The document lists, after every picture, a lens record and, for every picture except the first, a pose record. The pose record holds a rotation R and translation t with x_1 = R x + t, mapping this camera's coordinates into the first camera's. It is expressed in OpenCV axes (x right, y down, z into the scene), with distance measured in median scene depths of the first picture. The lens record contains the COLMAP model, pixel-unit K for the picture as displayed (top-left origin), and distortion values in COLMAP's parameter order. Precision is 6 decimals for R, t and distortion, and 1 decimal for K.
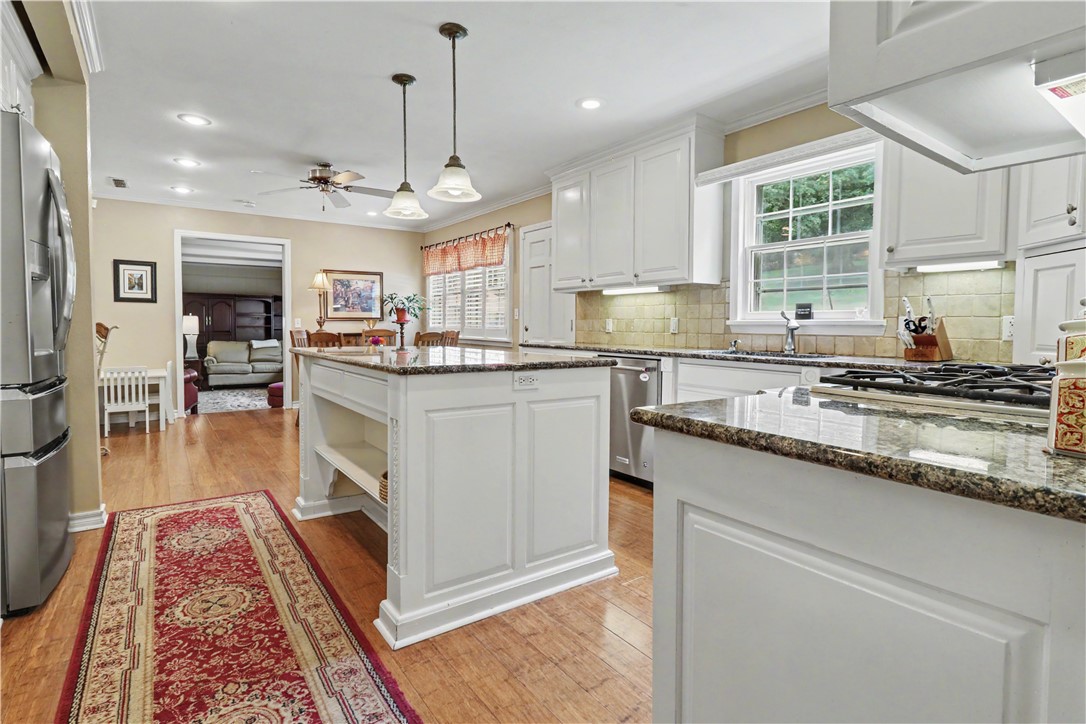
lens RADIAL K [[534.5, 0, 536.1], [0, 534.5, 347.1], [0, 0, 1]] dist [0.001962, -0.007224]
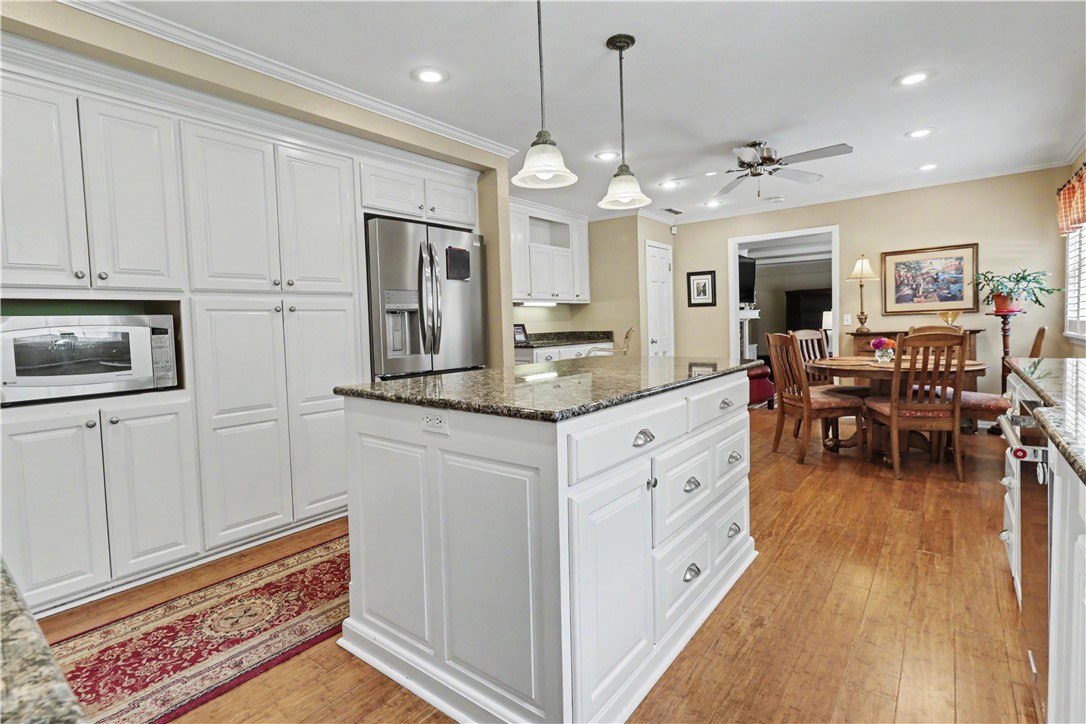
lens RADIAL K [[524.4, 0, 544.5], [0, 524.4, 346.9], [0, 0, 1]] dist [-0.002436, 0.000698]
pose [[0.289148, 0.027073, -0.956902, 0.478241], [-0.007566, 0.999633, 0.025996, -0.040407], [0.957255, -0.000277, 0.289246, 0.601182]]
